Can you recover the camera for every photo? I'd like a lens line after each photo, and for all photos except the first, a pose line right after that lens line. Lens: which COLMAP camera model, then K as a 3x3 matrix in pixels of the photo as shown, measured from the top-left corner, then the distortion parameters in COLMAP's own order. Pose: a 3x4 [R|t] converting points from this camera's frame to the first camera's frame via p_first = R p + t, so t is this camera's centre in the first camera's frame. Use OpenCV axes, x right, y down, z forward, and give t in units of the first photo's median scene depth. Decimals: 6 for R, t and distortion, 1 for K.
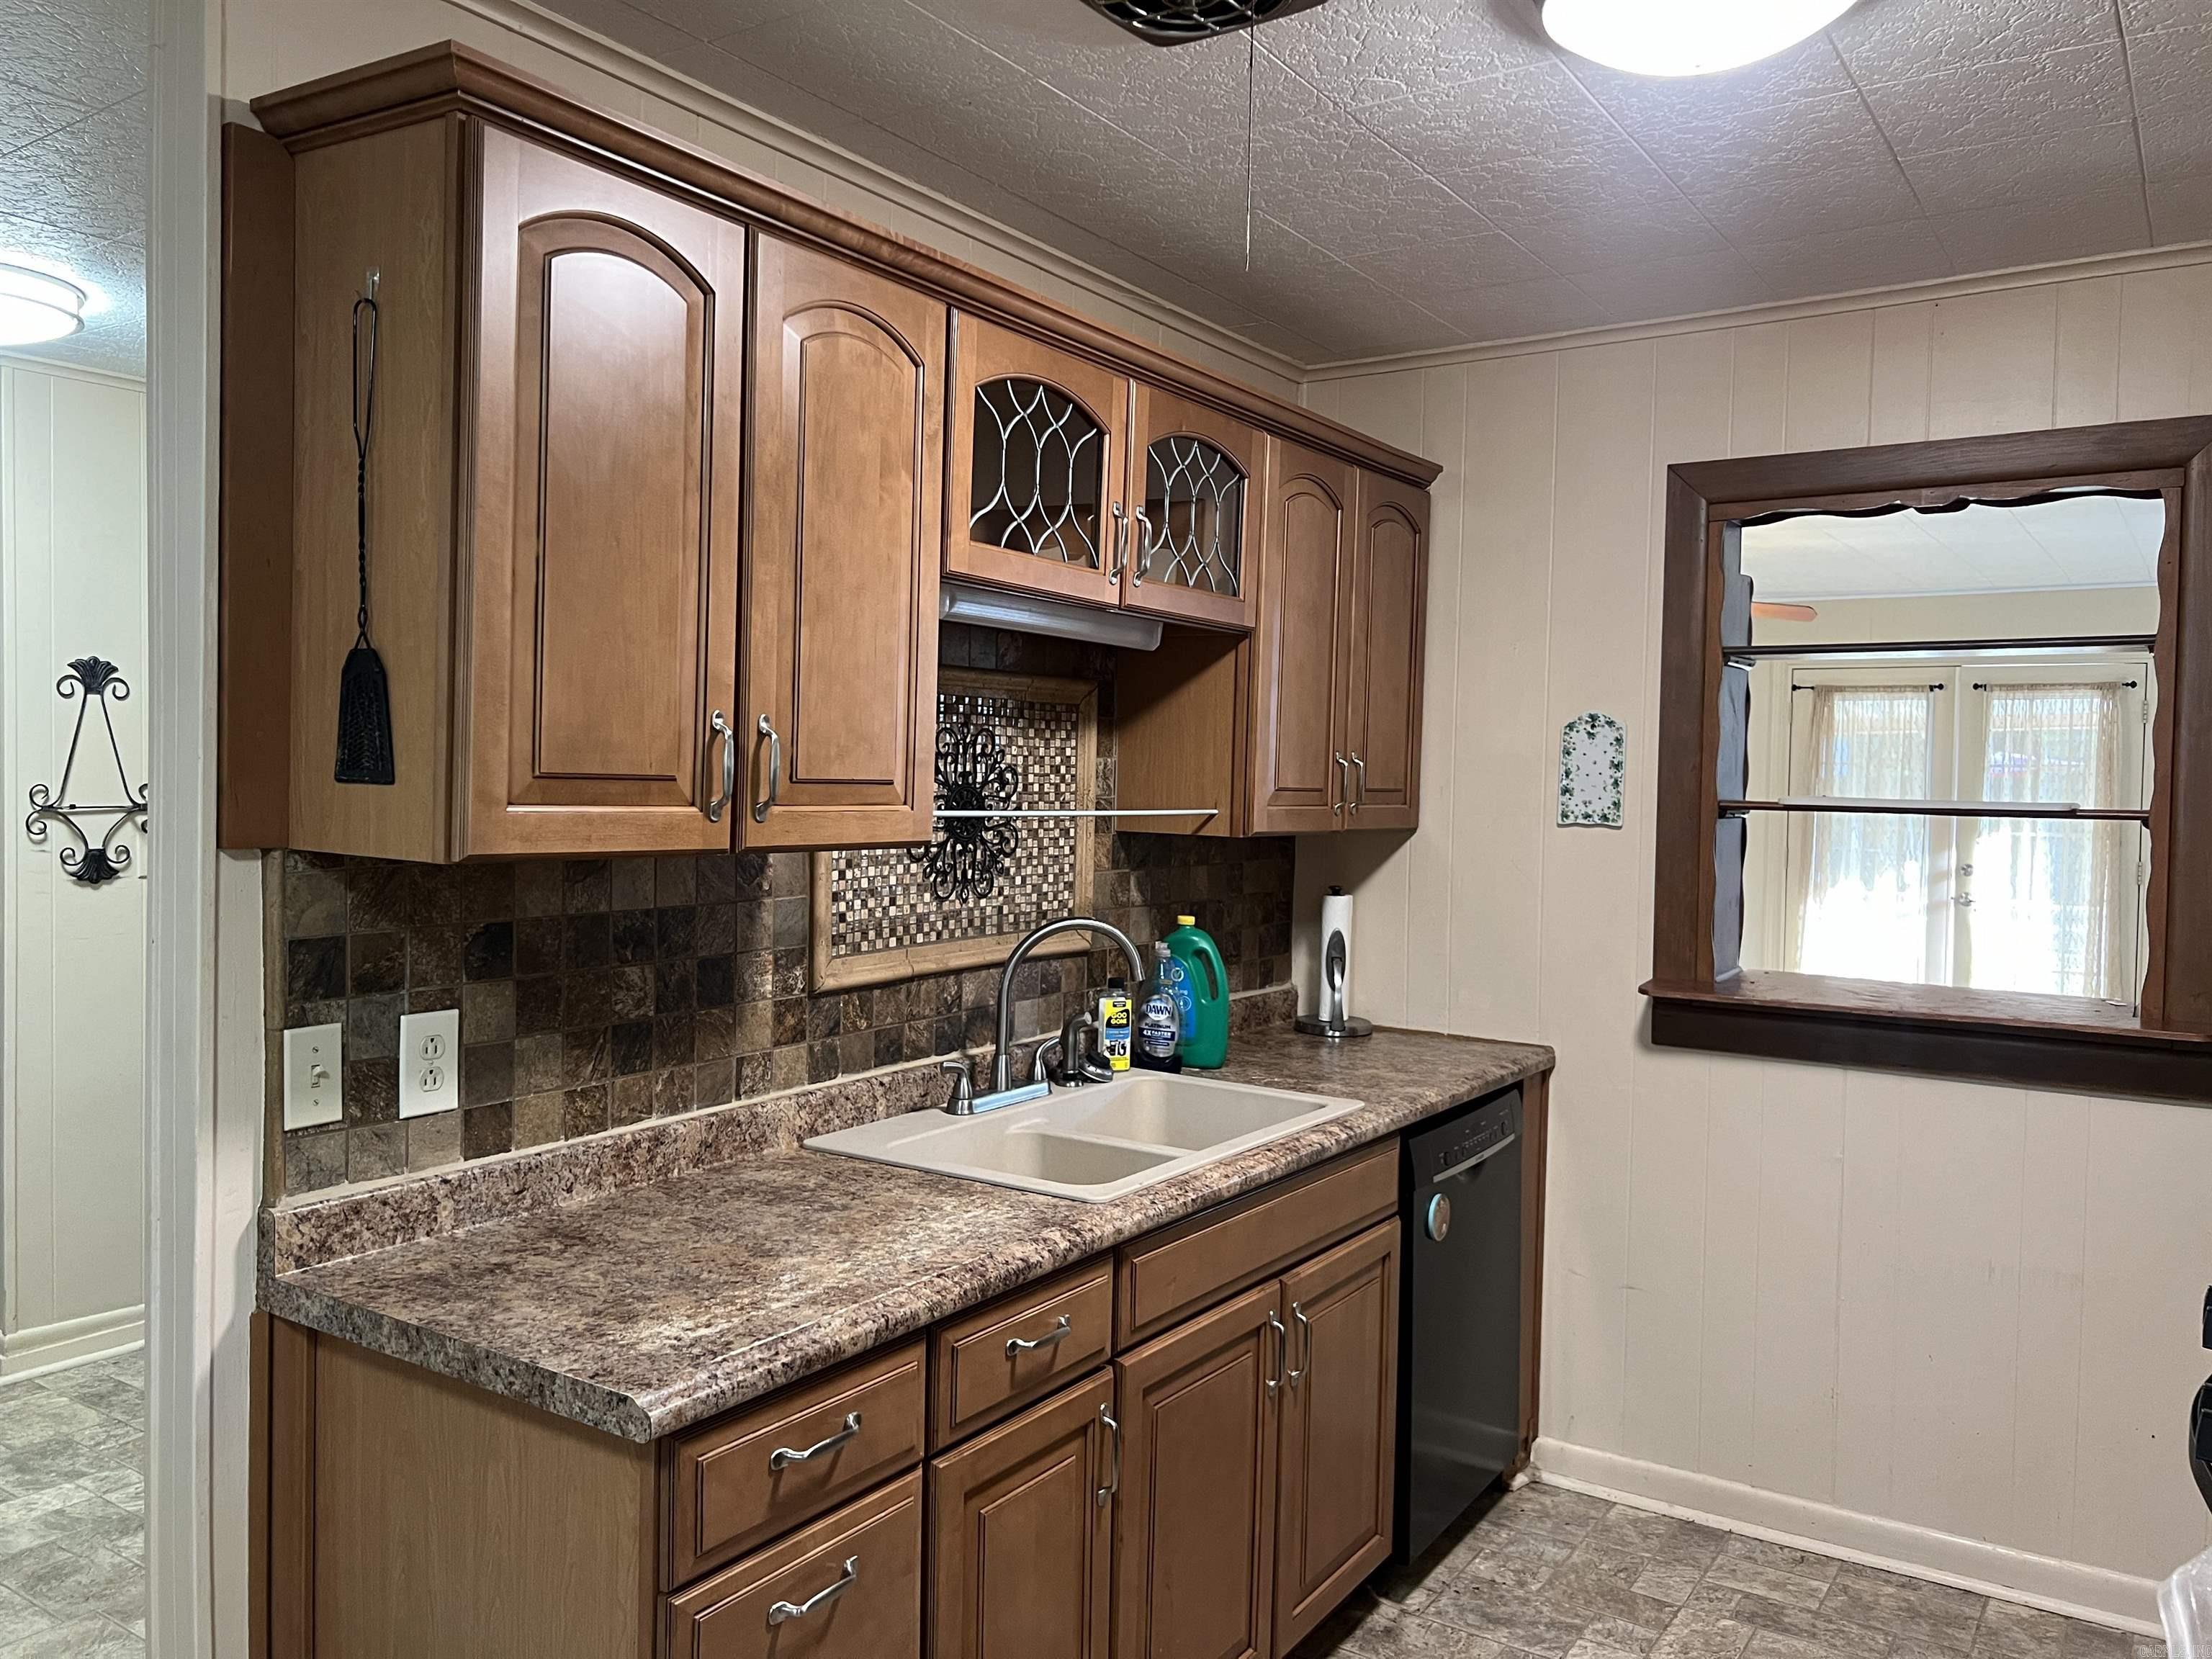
lens RADIAL K [[1663.5, 0, 1038.3], [0, 1663.5, 800.7], [0, 0, 1]] dist [0.052394, -0.059584]
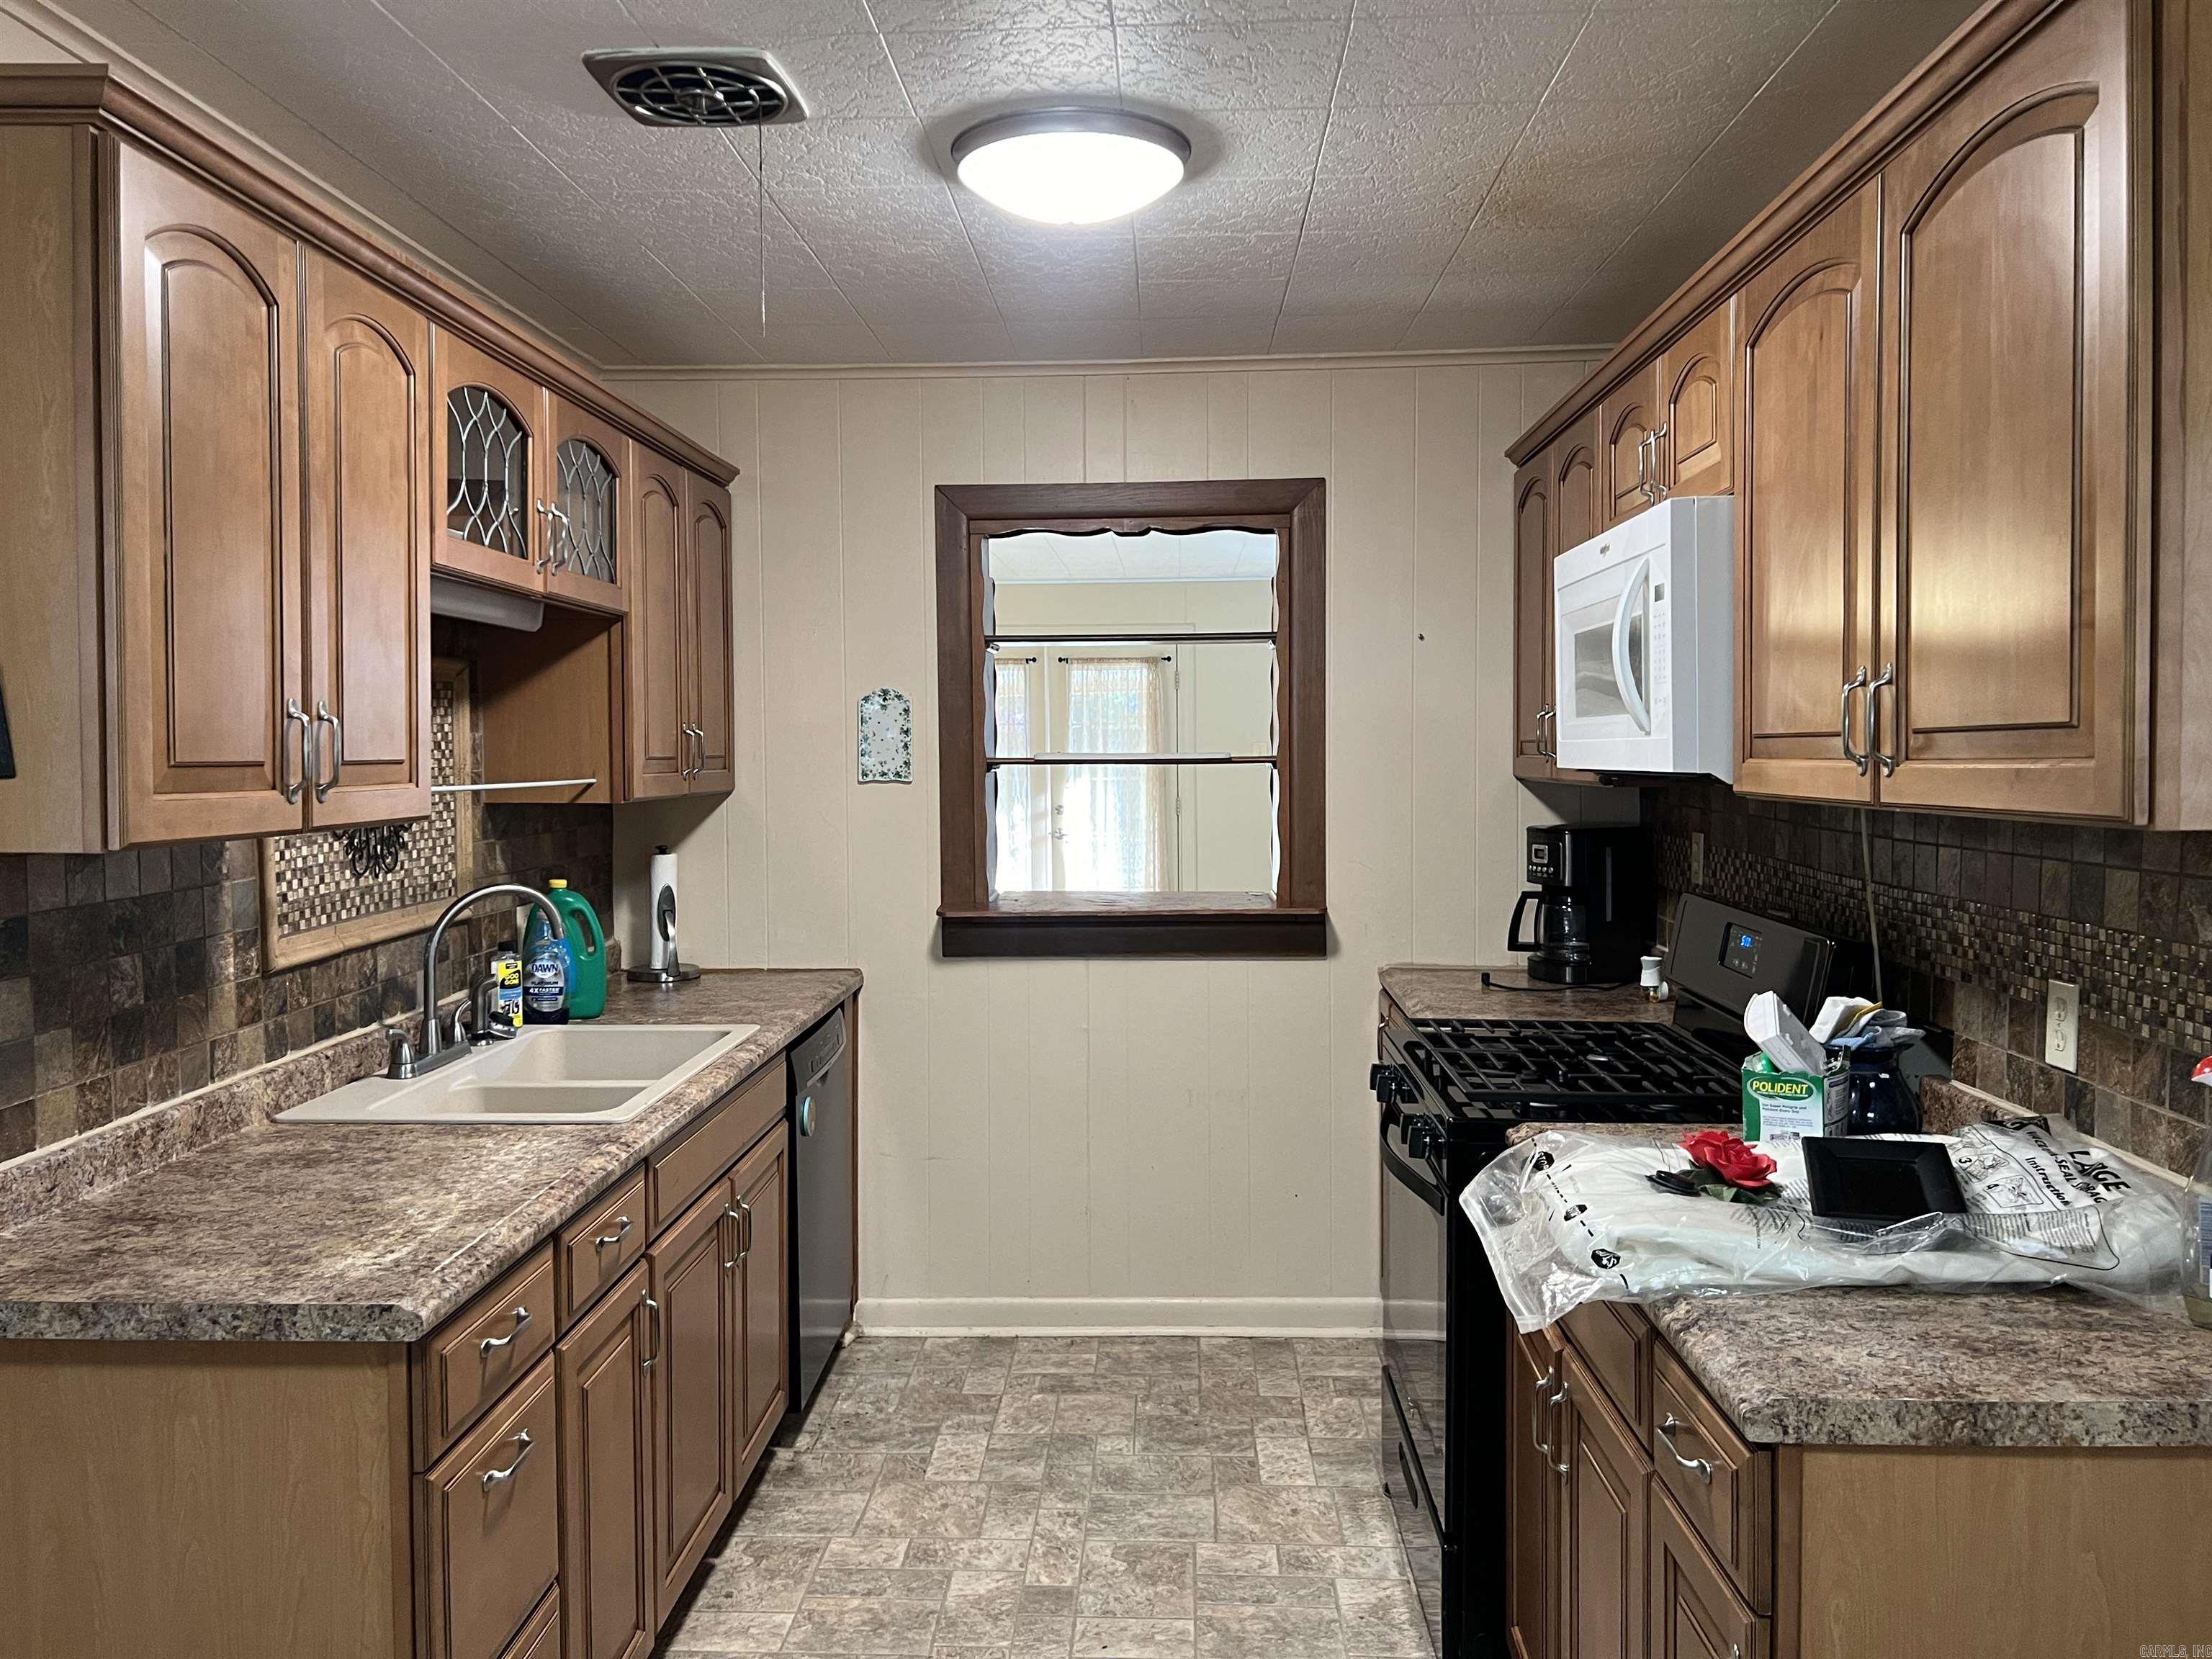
lens RADIAL K [[1663.5, 0, 1061.1], [0, 1663.5, 770.6], [0, 0, 1]] dist [0.052394, -0.059584]
pose [[0.857963, -0.032017, 0.512712, -0.217052], [0.030325, 0.999472, 0.011670, -0.004123], [-0.512815, 0.005536, 0.858481, -0.110770]]
